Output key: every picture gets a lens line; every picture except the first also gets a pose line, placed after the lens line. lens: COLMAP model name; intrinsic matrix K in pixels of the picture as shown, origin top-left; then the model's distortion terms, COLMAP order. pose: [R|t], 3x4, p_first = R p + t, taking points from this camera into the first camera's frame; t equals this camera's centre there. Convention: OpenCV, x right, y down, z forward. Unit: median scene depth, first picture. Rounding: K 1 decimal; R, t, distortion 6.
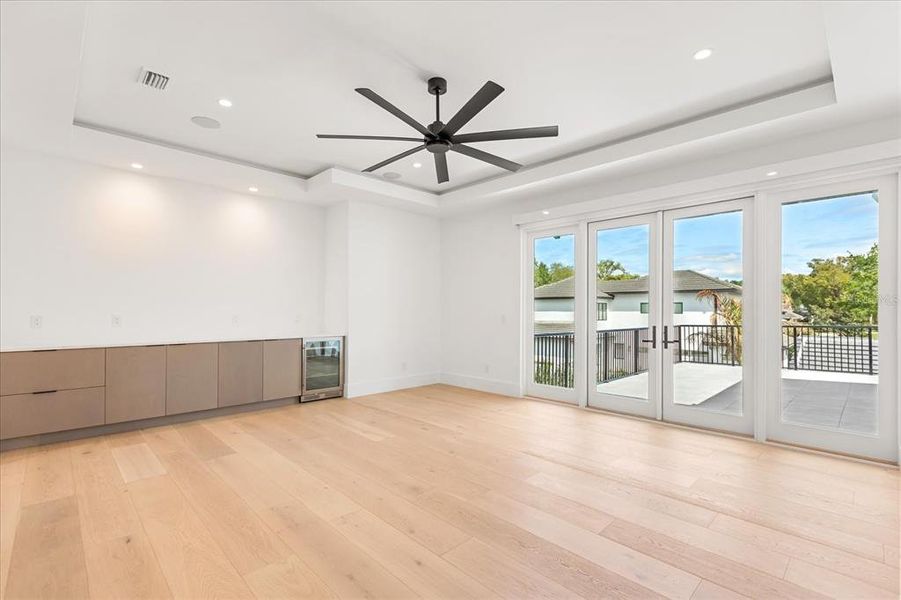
lens RADIAL K [[412.0, 0, 449.9], [0, 412.0, 304.8], [0, 0, 1]] dist [0.005637, 0.001314]
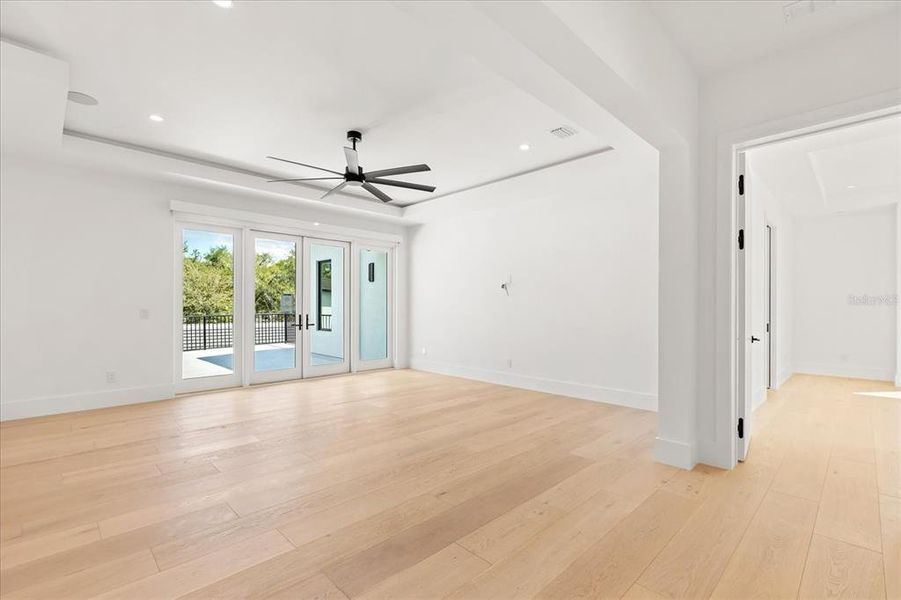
lens RADIAL K [[412.0, 0, 452.3], [0, 412.0, 303.7], [0, 0, 1]] dist [0.005637, 0.001314]
pose [[-0.002641, 0.000687, 0.999996, -0.878865], [-0.013640, 0.999907, -0.000723, 0.006456], [-0.999903, -0.013642, -0.002631, 0.436328]]
